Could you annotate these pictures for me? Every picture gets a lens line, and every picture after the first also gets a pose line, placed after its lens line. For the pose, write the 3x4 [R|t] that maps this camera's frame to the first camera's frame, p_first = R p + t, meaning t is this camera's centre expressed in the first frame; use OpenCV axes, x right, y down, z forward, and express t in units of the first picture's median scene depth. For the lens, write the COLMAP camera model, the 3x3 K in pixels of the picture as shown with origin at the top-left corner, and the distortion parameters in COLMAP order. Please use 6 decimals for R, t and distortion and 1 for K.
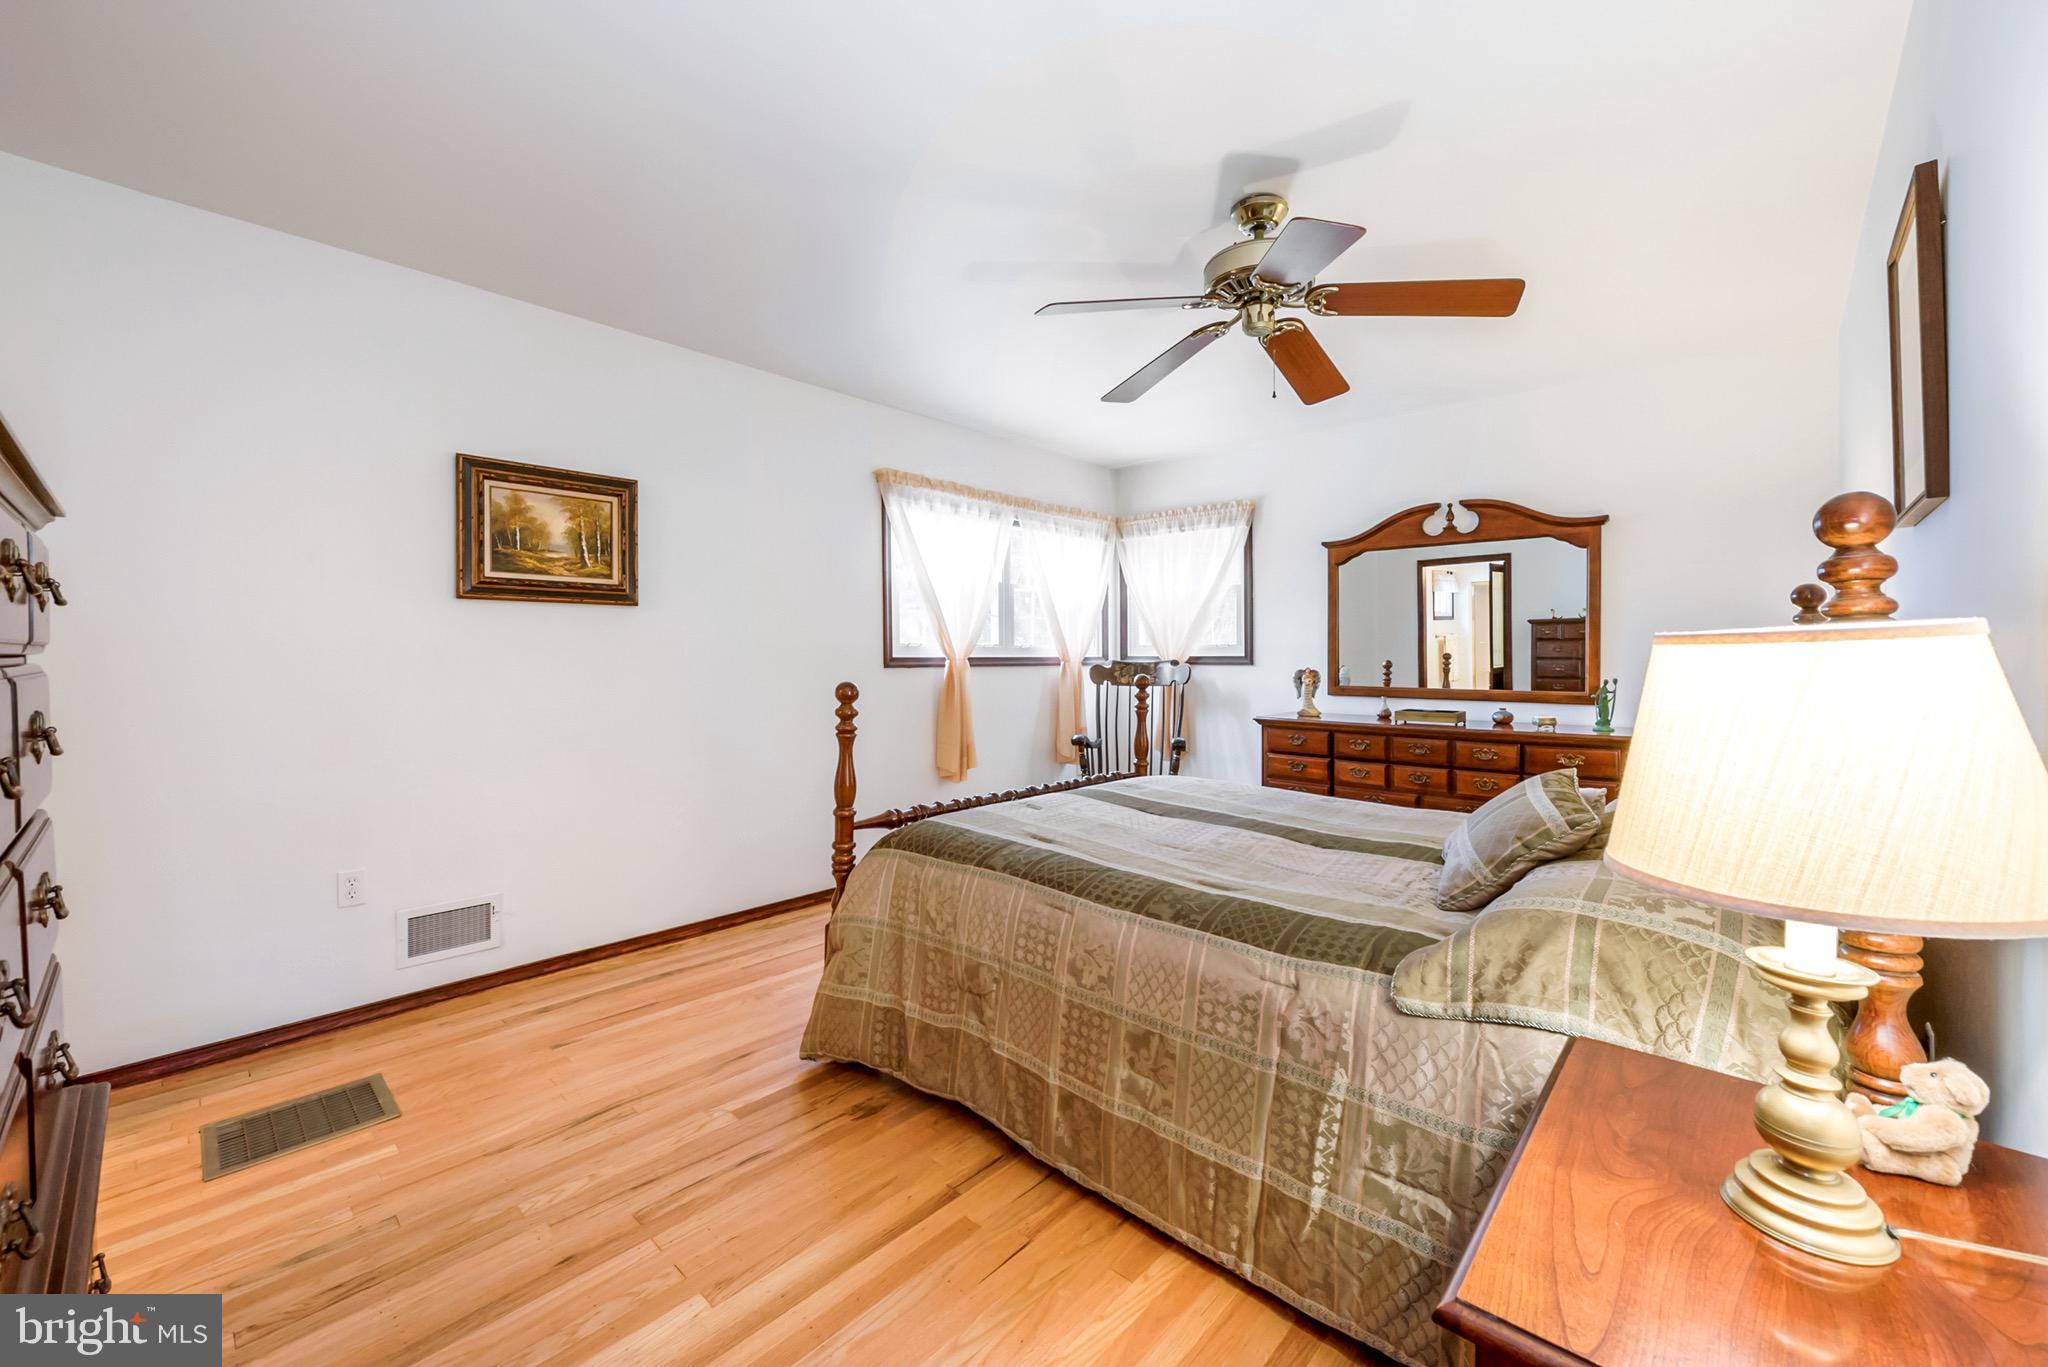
lens RADIAL K [[800.7, 0, 1033.4], [0, 800.7, 654.9], [0, 0, 1]] dist [0.001282, 0.000105]
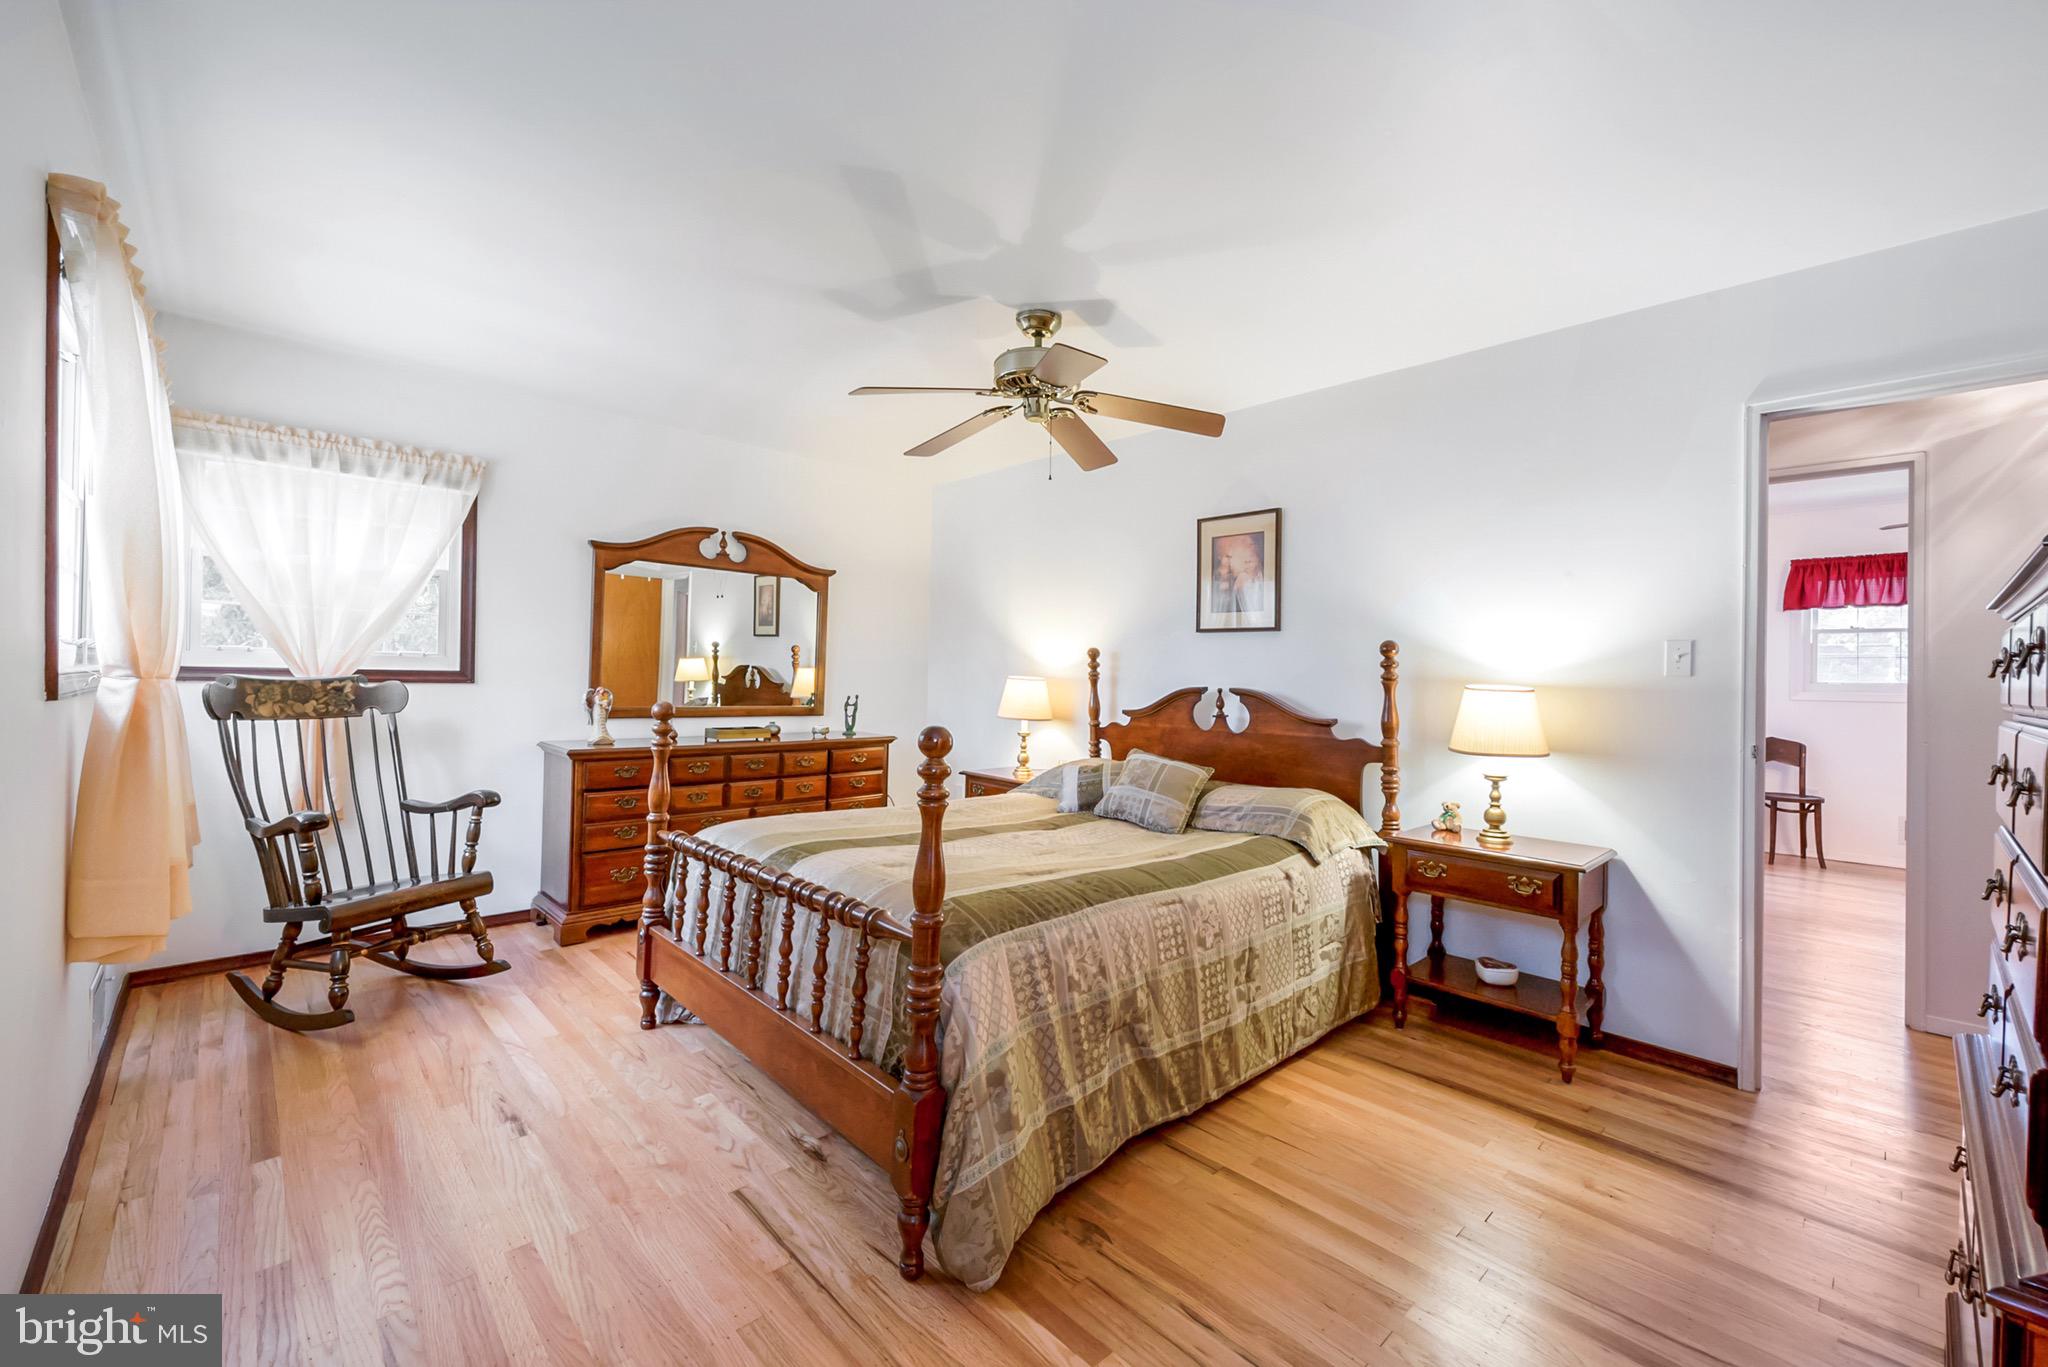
lens RADIAL K [[836.3, 0, 1025.8], [0, 836.3, 674.7], [0, 0, 1]] dist [0.000523, -0.000012]
pose [[0.064689, 0.005312, 0.997891, -0.593481], [-0.022124, 0.999748, -0.003888, -0.004545], [-0.997660, -0.021826, 0.064790, 0.560244]]
